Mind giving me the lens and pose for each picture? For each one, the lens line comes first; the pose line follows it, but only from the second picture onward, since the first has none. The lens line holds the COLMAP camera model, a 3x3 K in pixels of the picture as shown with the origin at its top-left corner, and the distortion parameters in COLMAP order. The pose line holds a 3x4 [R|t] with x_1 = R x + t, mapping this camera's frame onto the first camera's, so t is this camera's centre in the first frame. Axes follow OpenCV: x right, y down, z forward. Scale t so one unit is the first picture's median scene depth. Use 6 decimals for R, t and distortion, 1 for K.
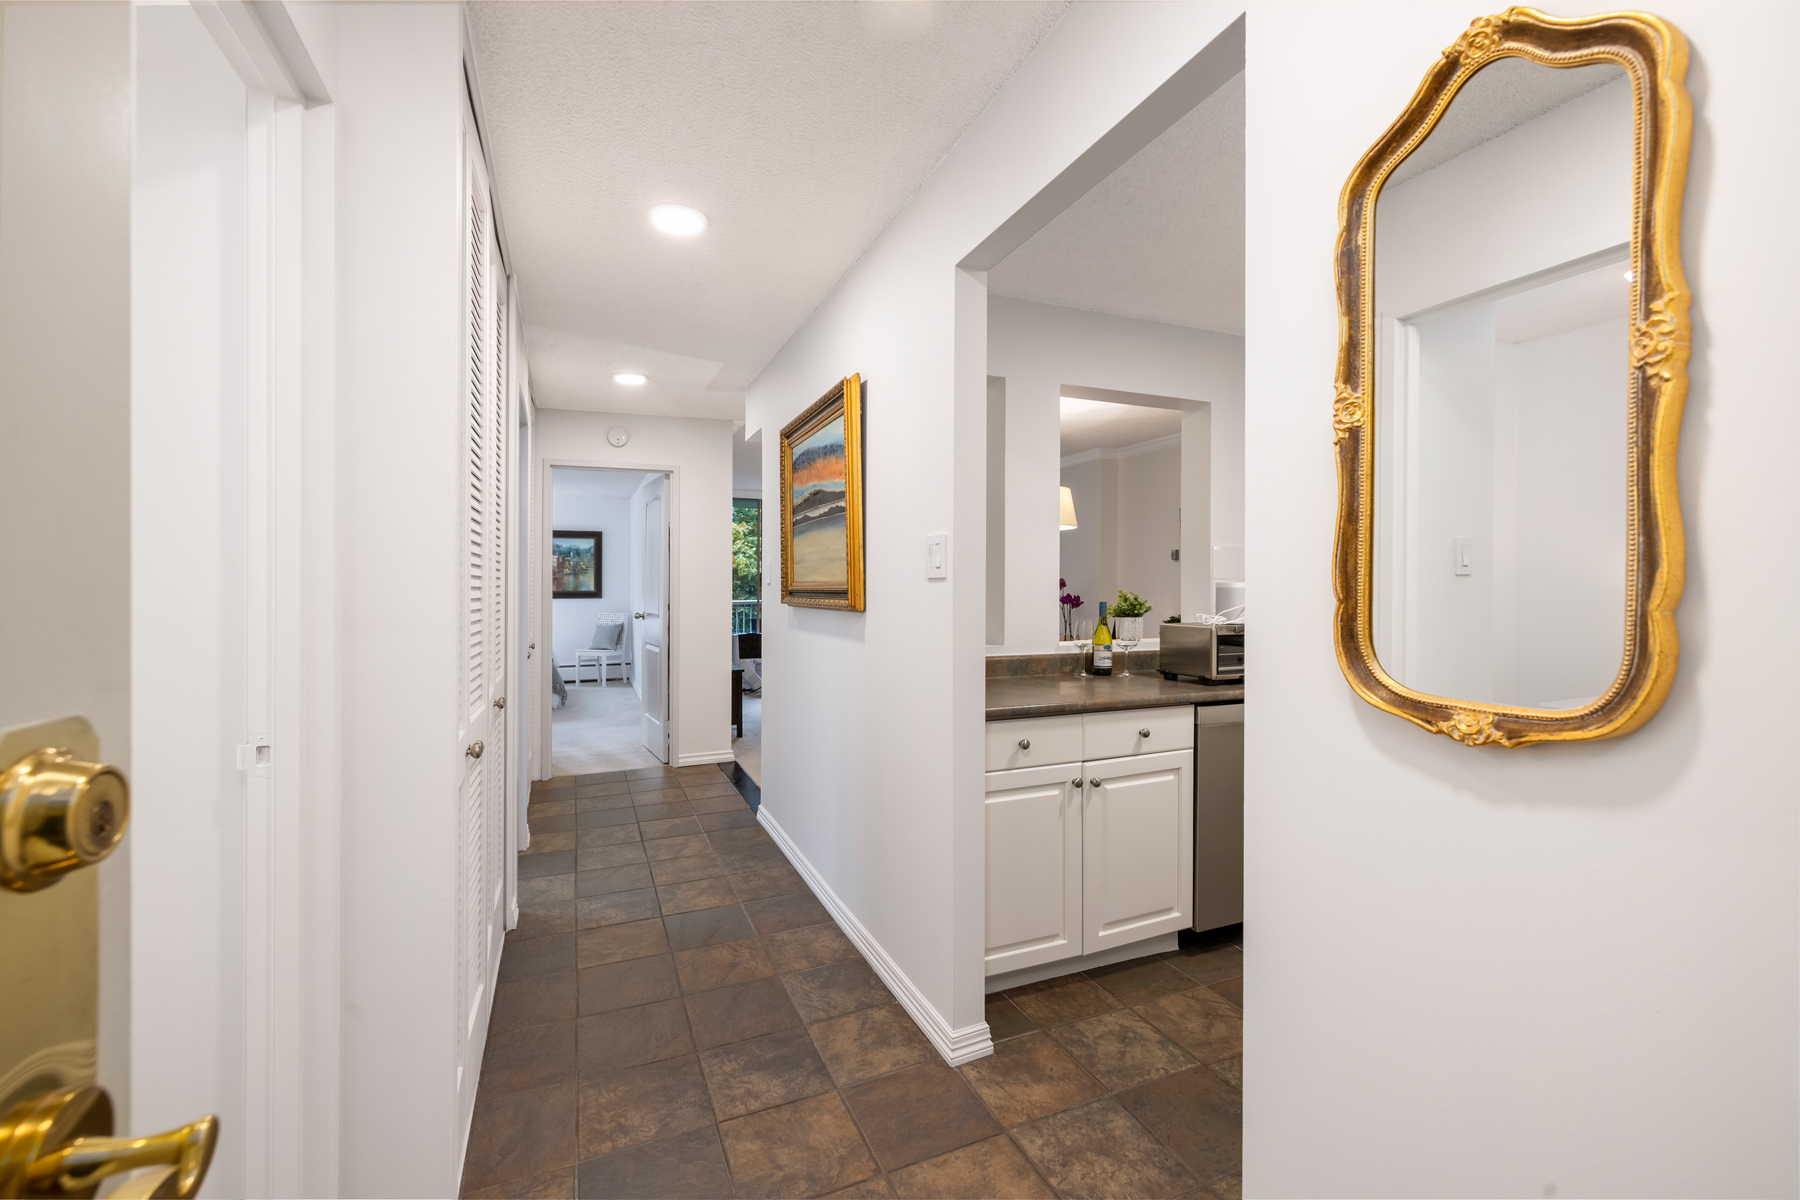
lens RADIAL K [[757.9, 0, 900.7], [0, 757.9, 591.5], [0, 0, 1]] dist [0.012481, -0.001127]
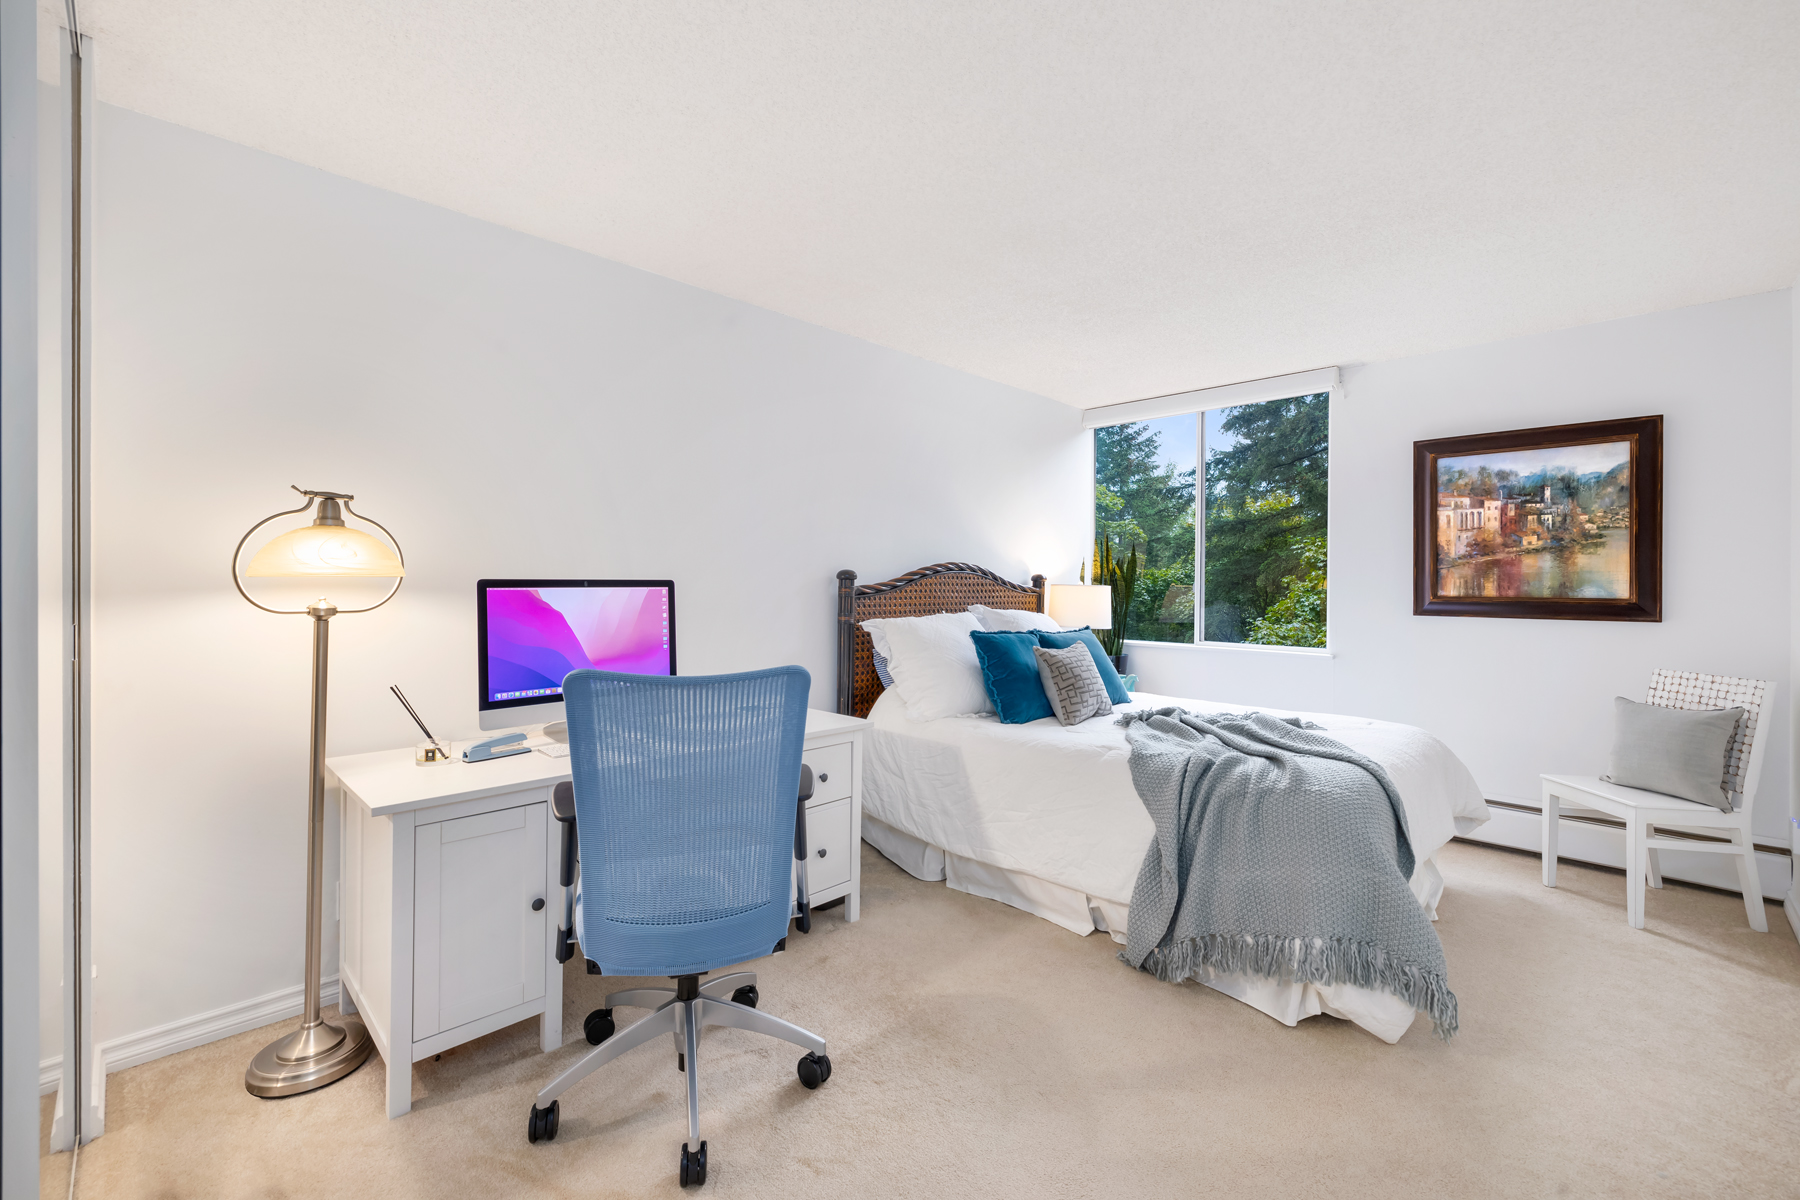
lens RADIAL K [[757.9, 0, 911.4], [0, 757.9, 586.1], [0, 0, 1]] dist [0.012481, -0.001127]
pose [[0.377624, 0.005124, -0.925945, -0.213701], [-0.009374, 0.999955, 0.001711, -0.003817], [0.925911, 0.008033, 0.377655, 0.587021]]
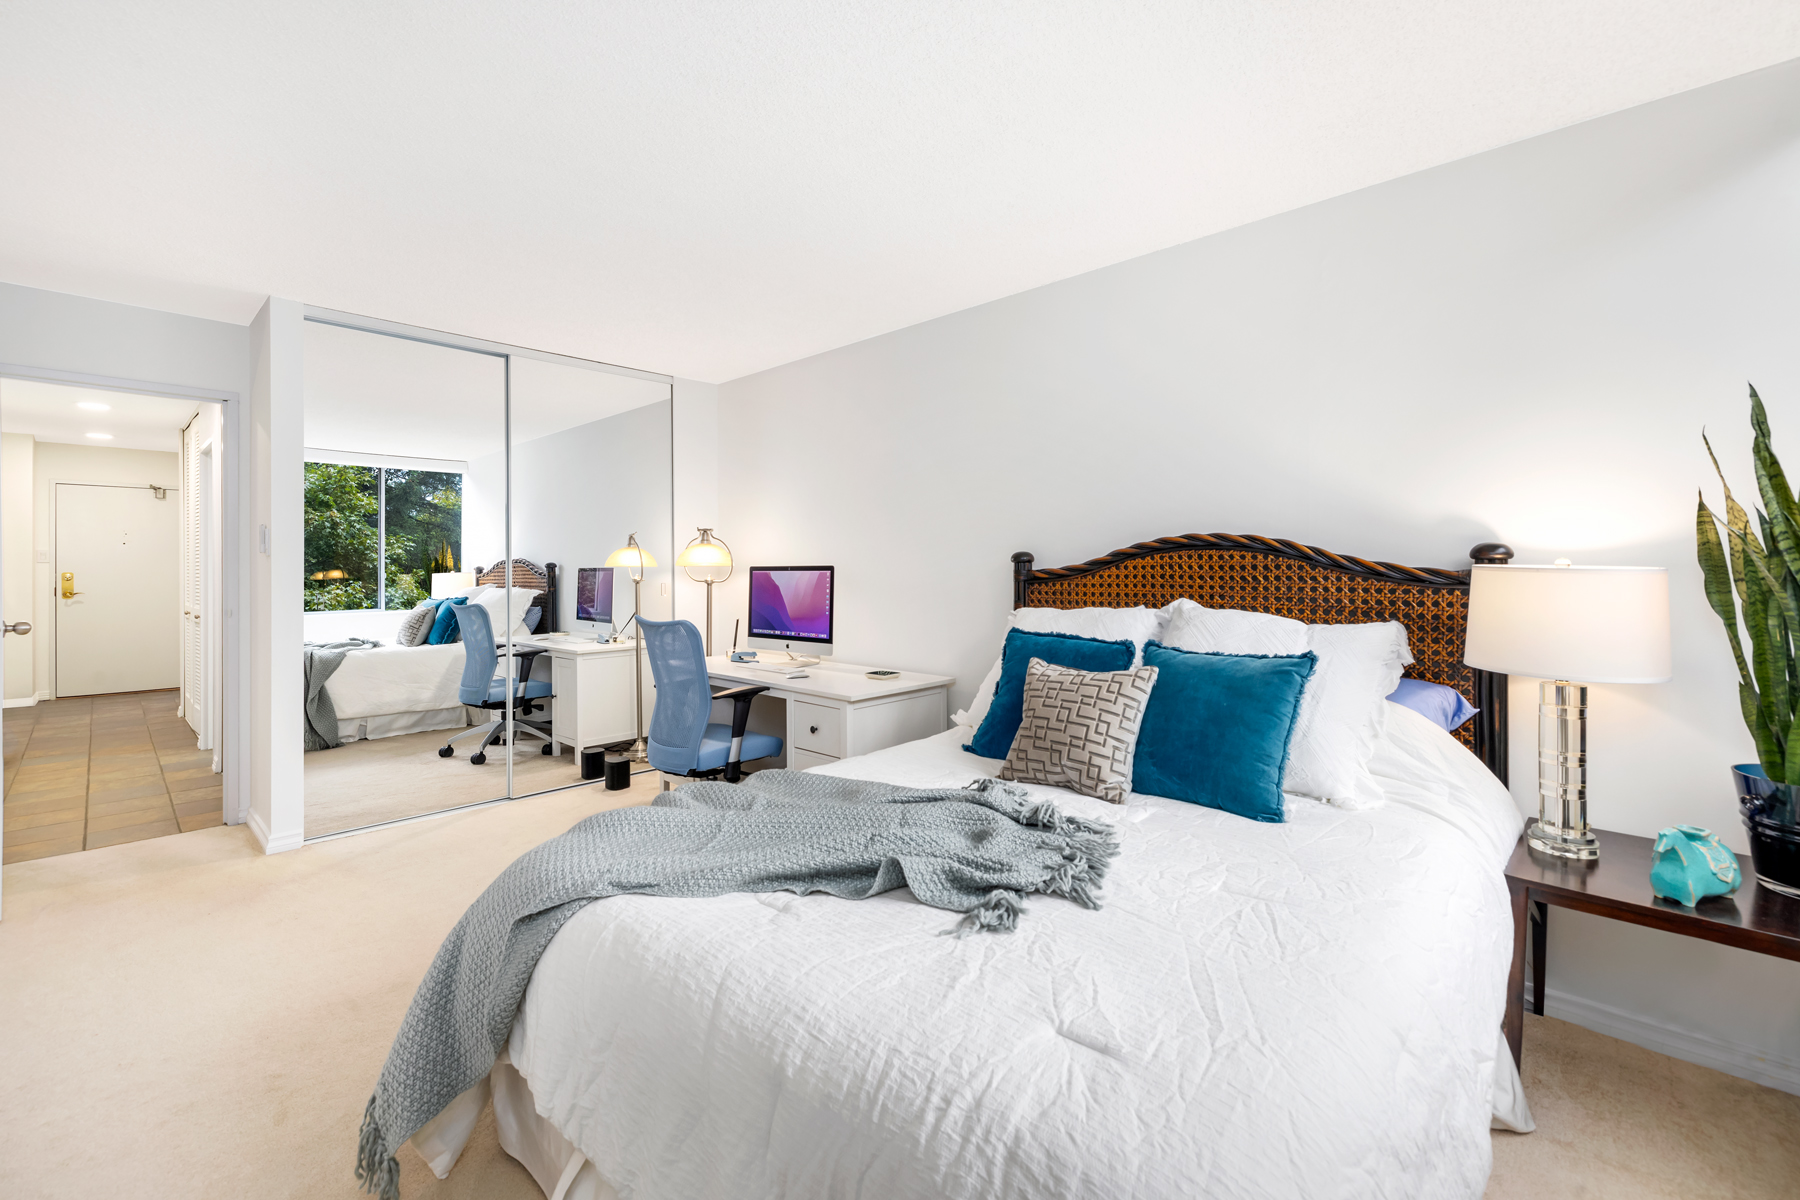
lens RADIAL K [[757.9, 0, 898.6], [0, 757.9, 568.4], [0, 0, 1]] dist [0.012481, -0.001127]
pose [[-0.915662, 0.005424, -0.401911, -0.376355], [0.002337, 0.999964, 0.008172, -0.006327], [0.401941, 0.006544, -0.915642, 0.966554]]
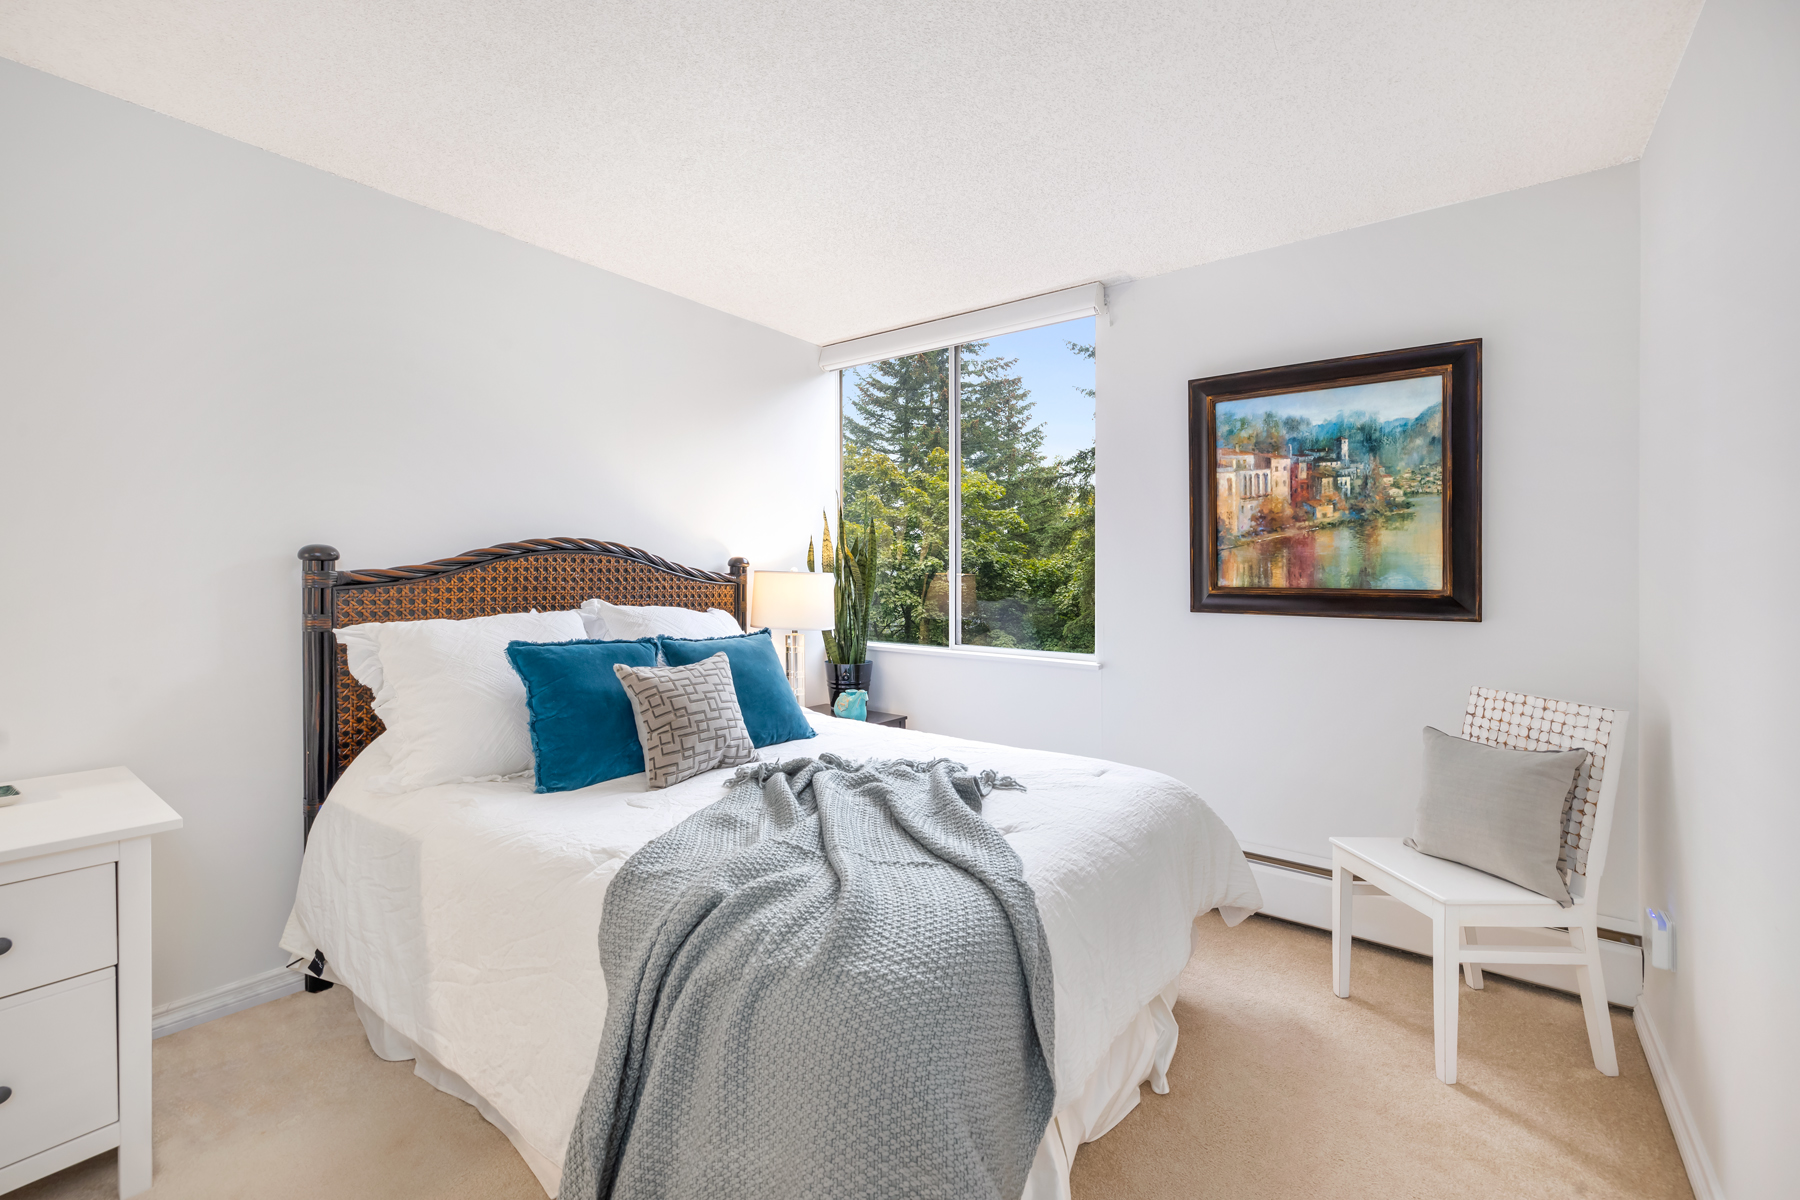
lens RADIAL K [[757.9, 0, 911.0], [0, 757.9, 572.3], [0, 0, 1]] dist [0.012481, -0.001127]
pose [[0.487981, 0.001054, -0.872853, -0.274674], [-0.010692, 0.999931, -0.004770, -0.003346], [0.872789, 0.011661, 0.487959, 0.735630]]
